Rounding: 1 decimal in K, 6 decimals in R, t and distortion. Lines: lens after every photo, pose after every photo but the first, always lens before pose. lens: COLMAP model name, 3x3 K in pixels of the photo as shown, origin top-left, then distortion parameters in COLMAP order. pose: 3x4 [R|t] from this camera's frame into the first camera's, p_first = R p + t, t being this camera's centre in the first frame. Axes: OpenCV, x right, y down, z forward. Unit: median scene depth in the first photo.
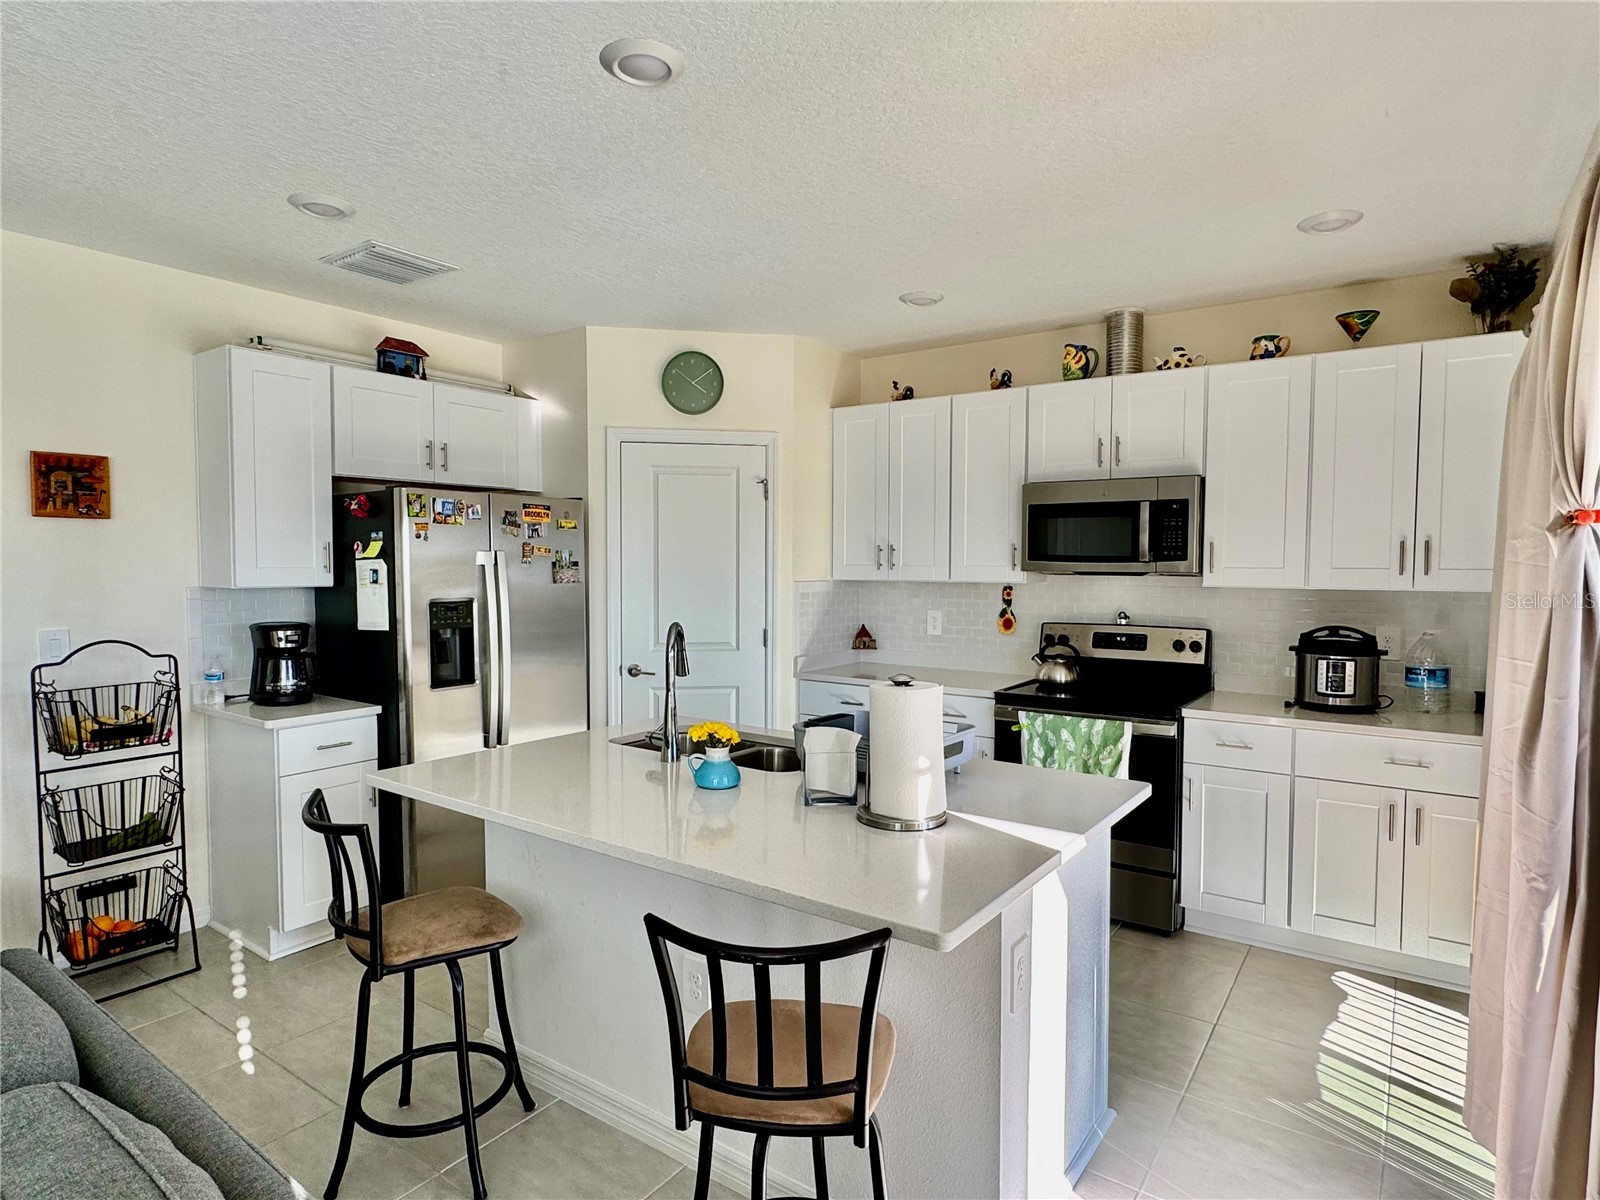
lens RADIAL K [[911.1, 0, 796.6], [0, 911.1, 596.3], [0, 0, 1]] dist [-0.022810, -0.001791]
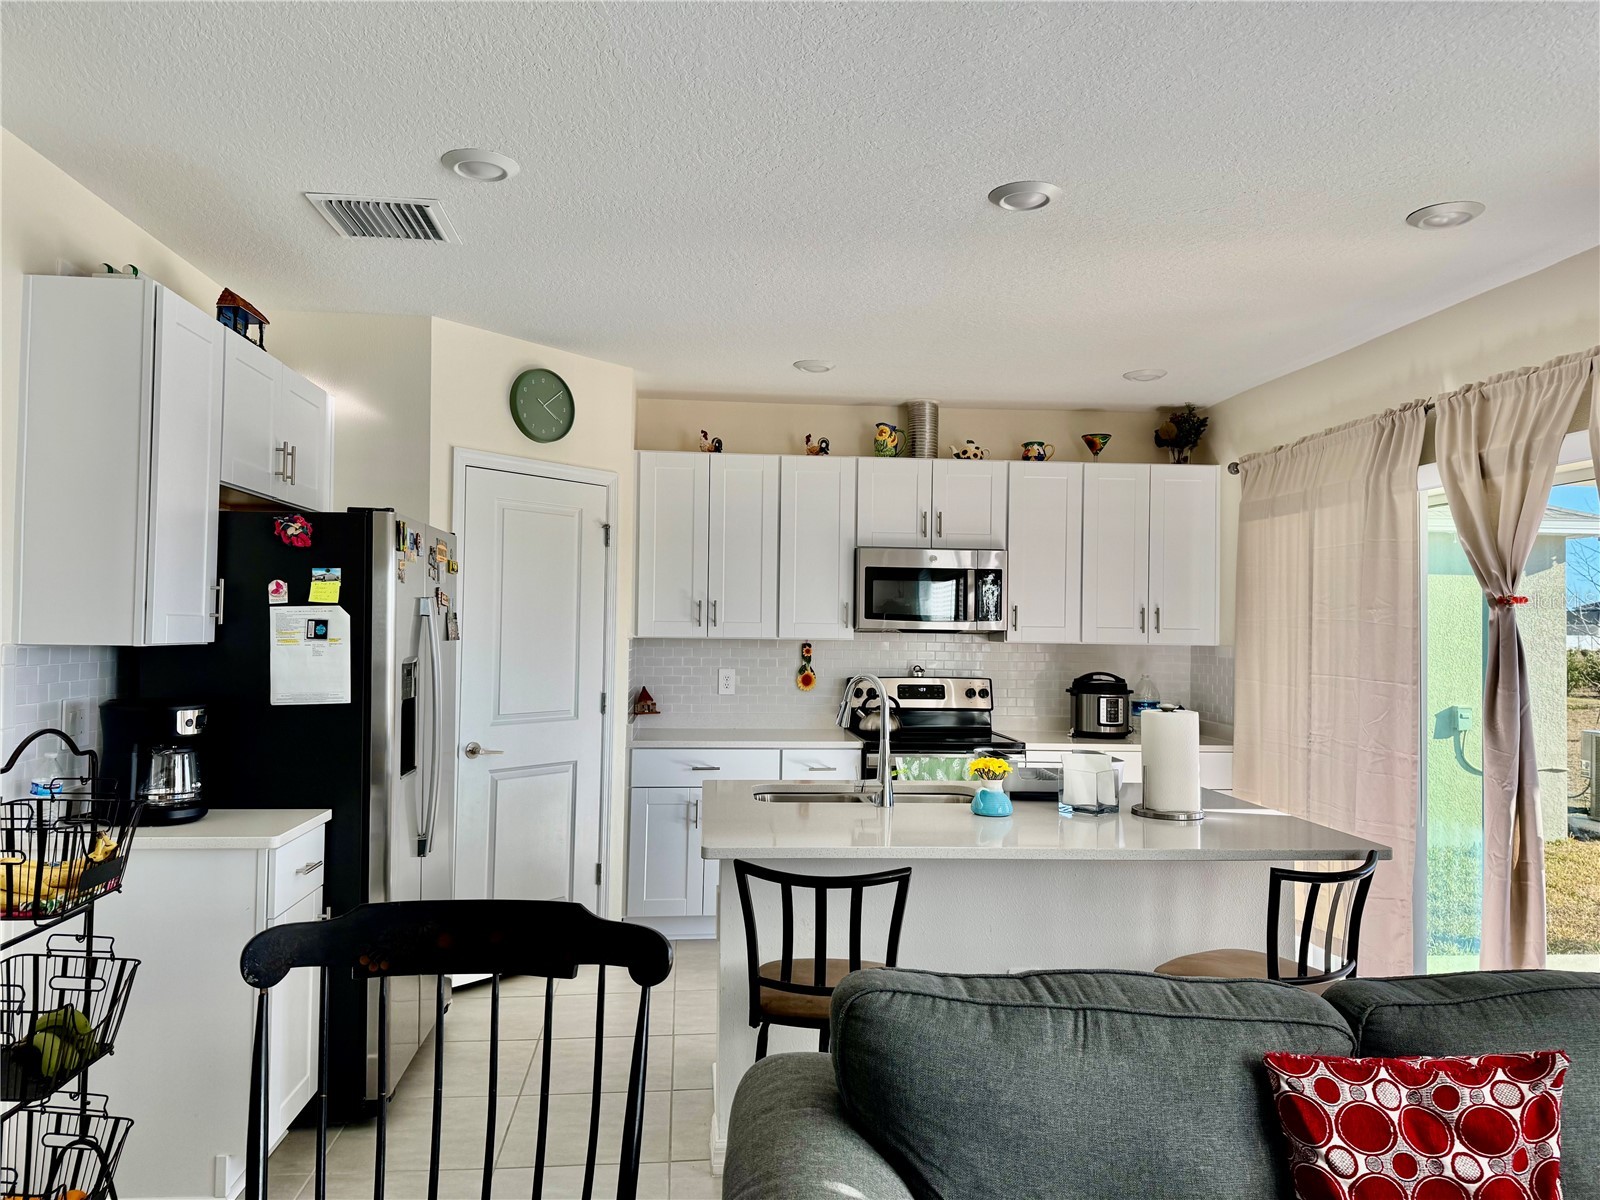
lens RADIAL K [[1108.8, 0, 799.3], [0, 1108.8, 607.9], [0, 0, 1]] dist [-0.003204, -0.008267]
pose [[0.743390, 0.019489, 0.668574, -0.696771], [0.013885, 0.998910, -0.044557, 0.004937], [-0.668714, 0.042406, 0.742309, 0.082150]]
